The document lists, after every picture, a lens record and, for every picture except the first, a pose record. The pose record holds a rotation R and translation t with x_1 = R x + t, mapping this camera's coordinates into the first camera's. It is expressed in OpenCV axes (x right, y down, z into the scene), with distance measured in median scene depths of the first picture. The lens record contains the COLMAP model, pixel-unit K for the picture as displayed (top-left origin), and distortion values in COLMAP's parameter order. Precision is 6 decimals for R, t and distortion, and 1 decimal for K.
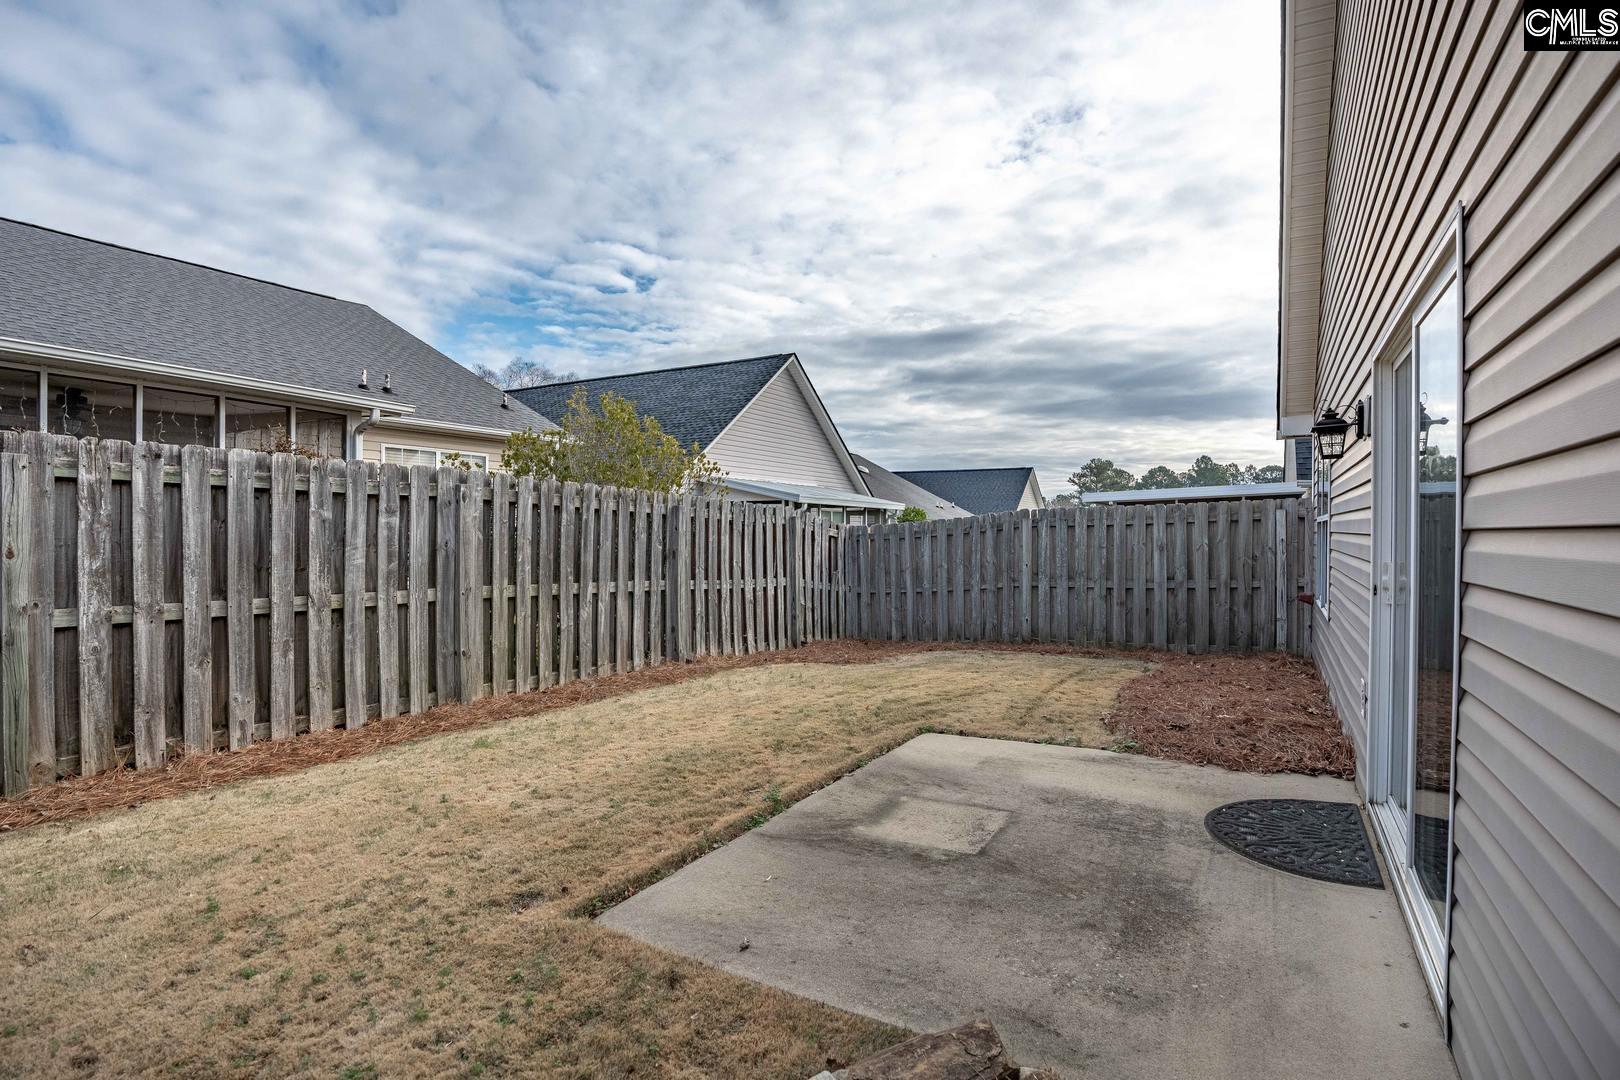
lens RADIAL K [[742.9, 0, 802.0], [0, 742.9, 540.2], [0, 0, 1]] dist [-0.020954, 0.003103]
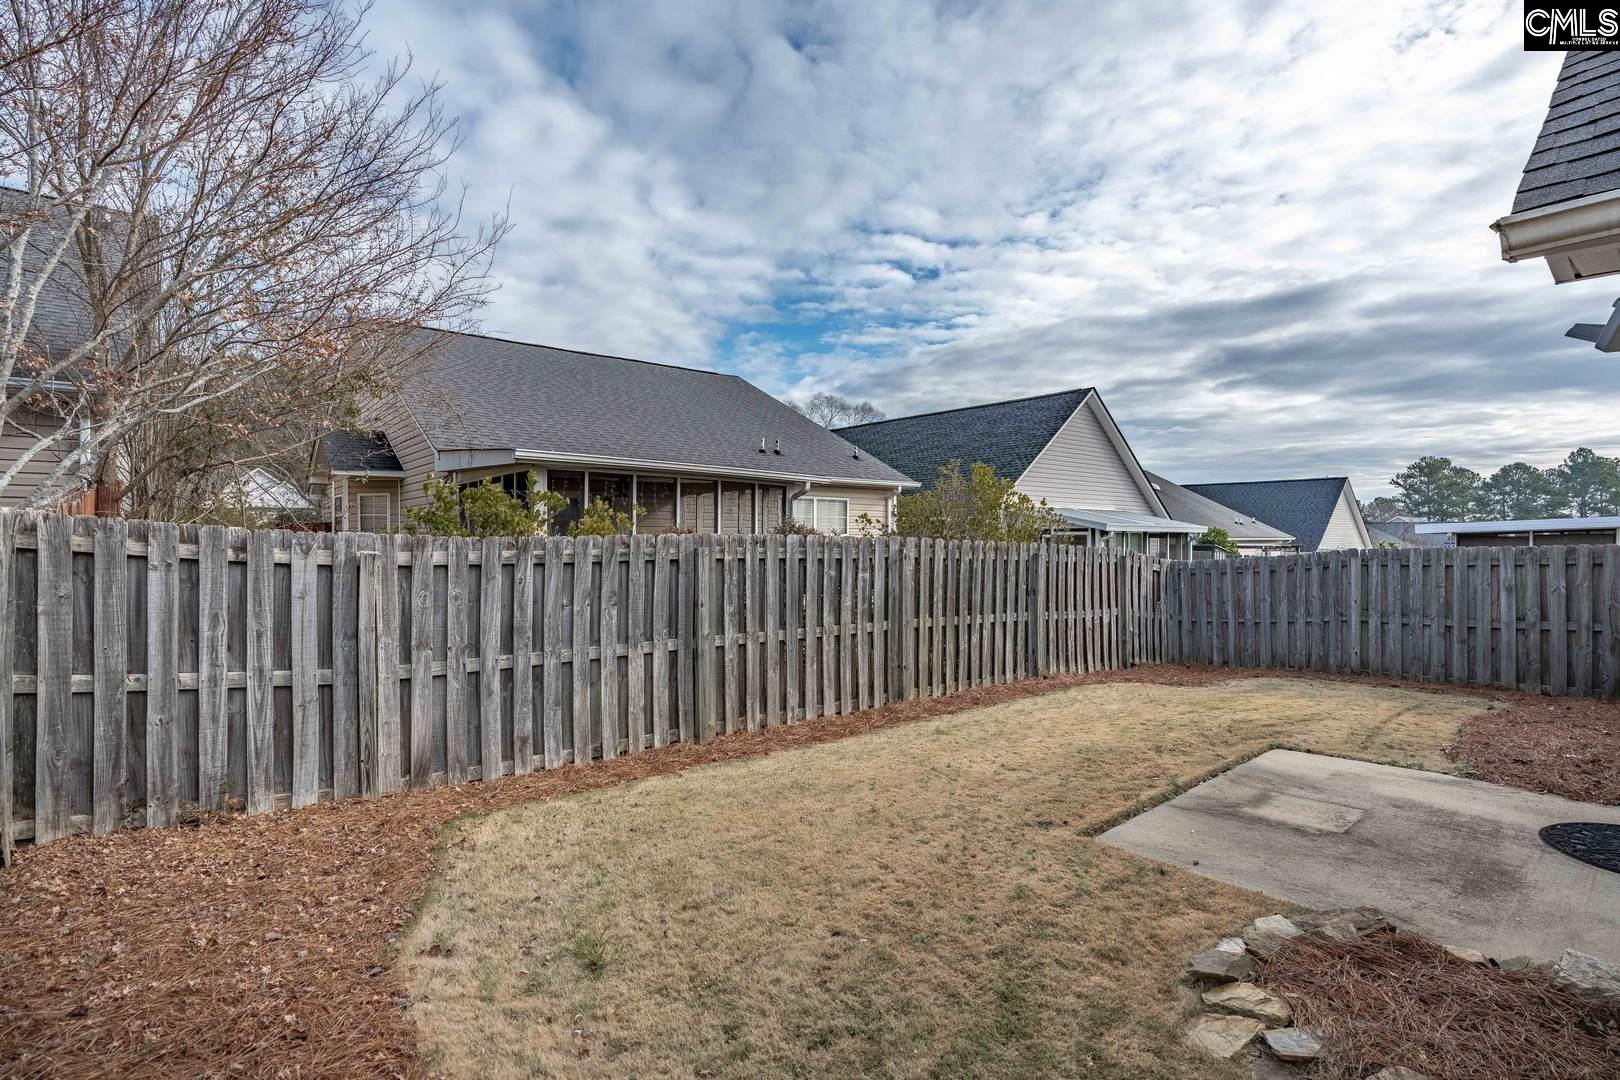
lens RADIAL K [[742.9, 0, 814.9], [0, 742.9, 536.9], [0, 0, 1]] dist [-0.020954, 0.003103]
pose [[0.950112, -0.002569, -0.311900, -0.203470], [0.000909, 0.999985, -0.005469, -0.103149], [0.311909, 0.004913, 0.950099, -0.475733]]
